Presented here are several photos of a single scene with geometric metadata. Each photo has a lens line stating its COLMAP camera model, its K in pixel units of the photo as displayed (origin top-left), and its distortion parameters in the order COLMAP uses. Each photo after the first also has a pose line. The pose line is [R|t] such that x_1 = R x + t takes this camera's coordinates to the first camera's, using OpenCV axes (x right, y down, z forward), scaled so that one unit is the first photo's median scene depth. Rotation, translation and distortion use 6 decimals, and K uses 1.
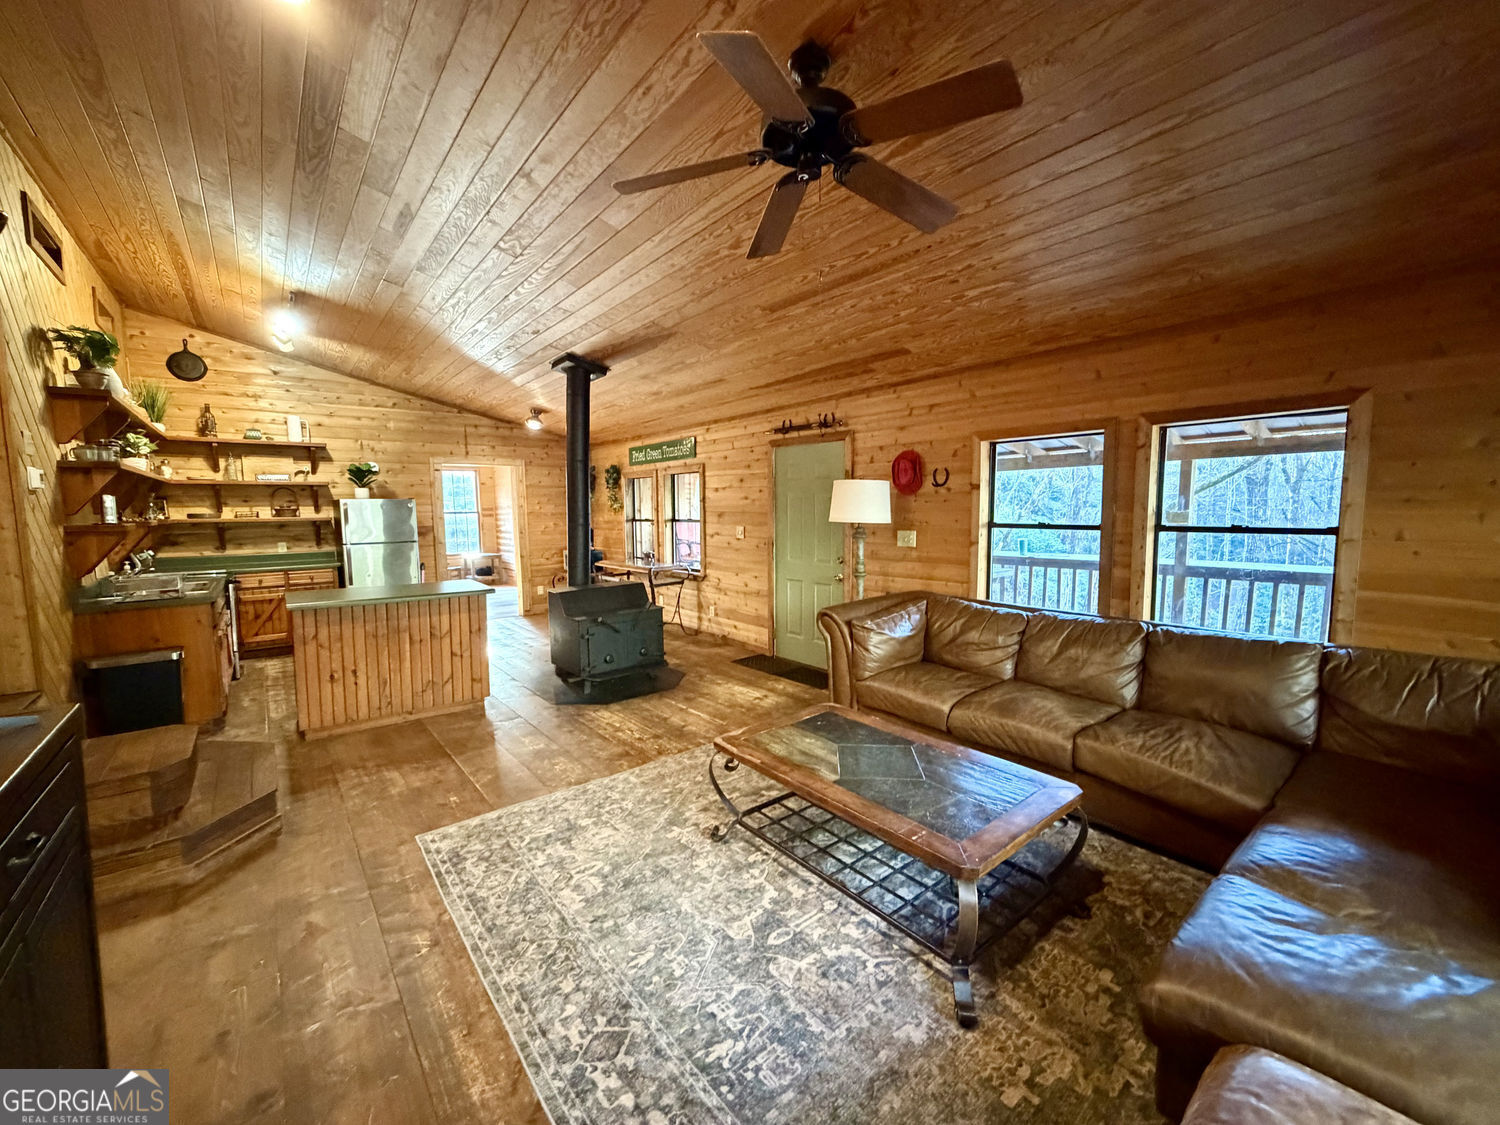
lens RADIAL K [[597.0, 0, 745.6], [0, 597.0, 560.9], [0, 0, 1]] dist [0.001085, 0.000119]
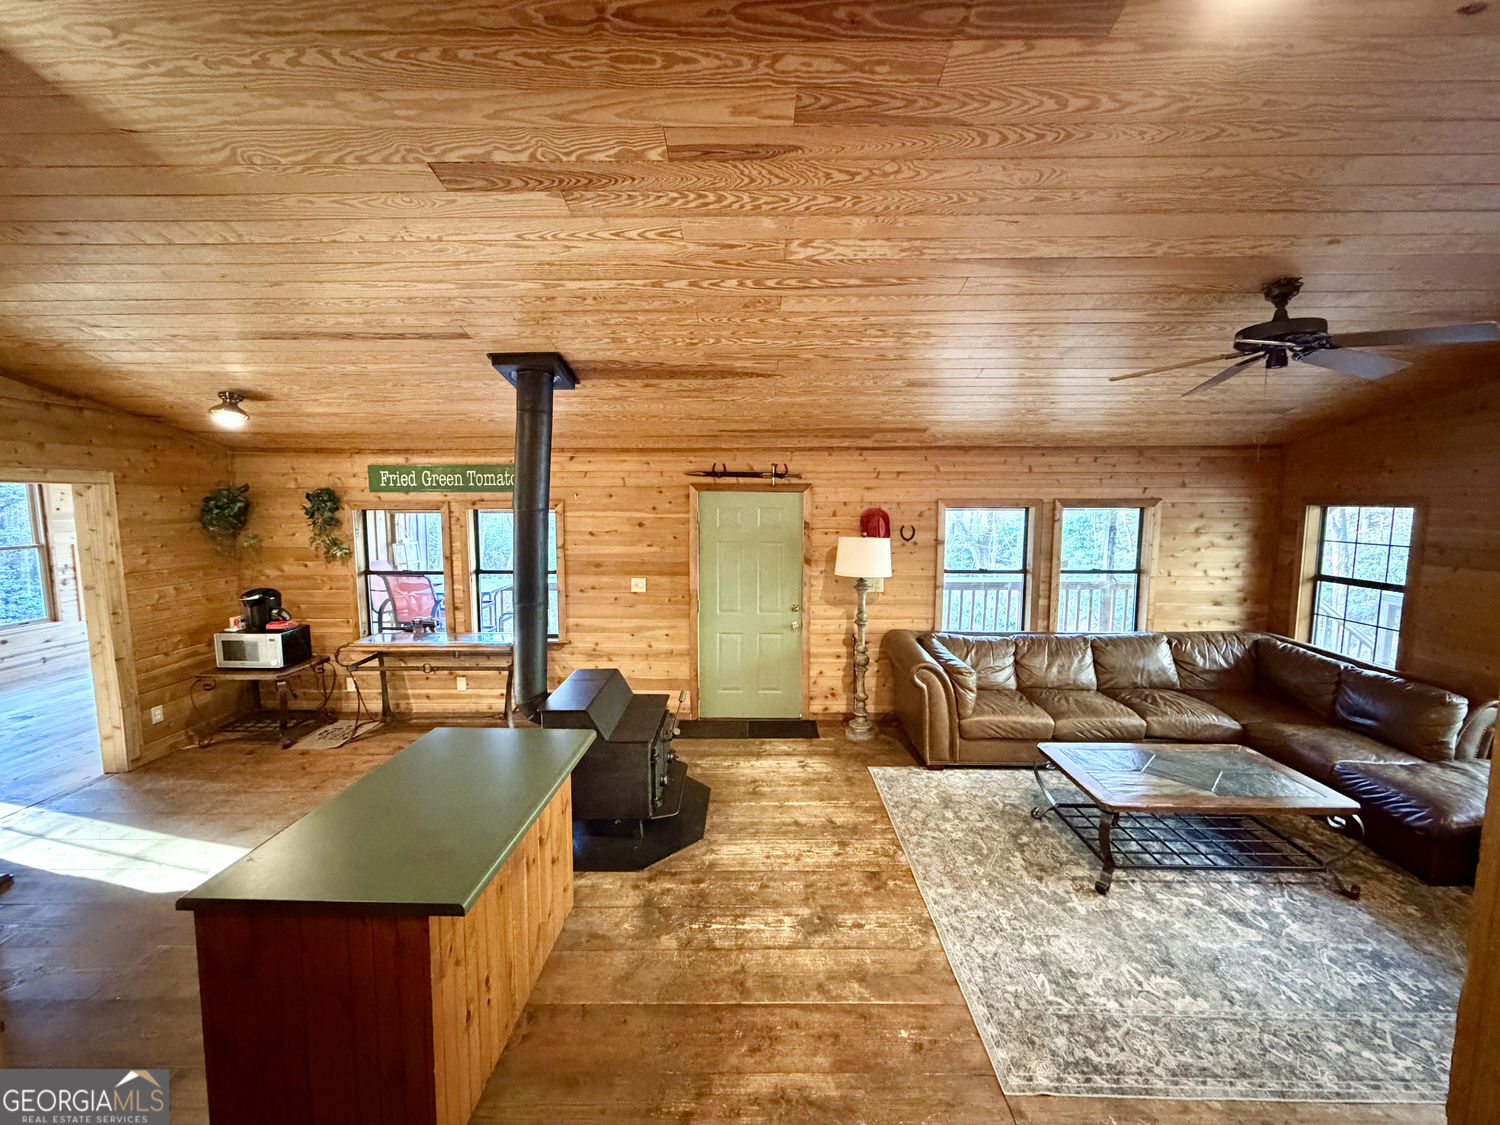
lens RADIAL K [[597.0, 0, 748.9], [0, 597.0, 560.0], [0, 0, 1]] dist [0.001085, 0.000119]
pose [[0.641045, -0.062785, 0.764931, -0.742495], [0.063165, 0.997583, 0.028946, -0.131395], [-0.764900, 0.029761, 0.643462, 0.442460]]
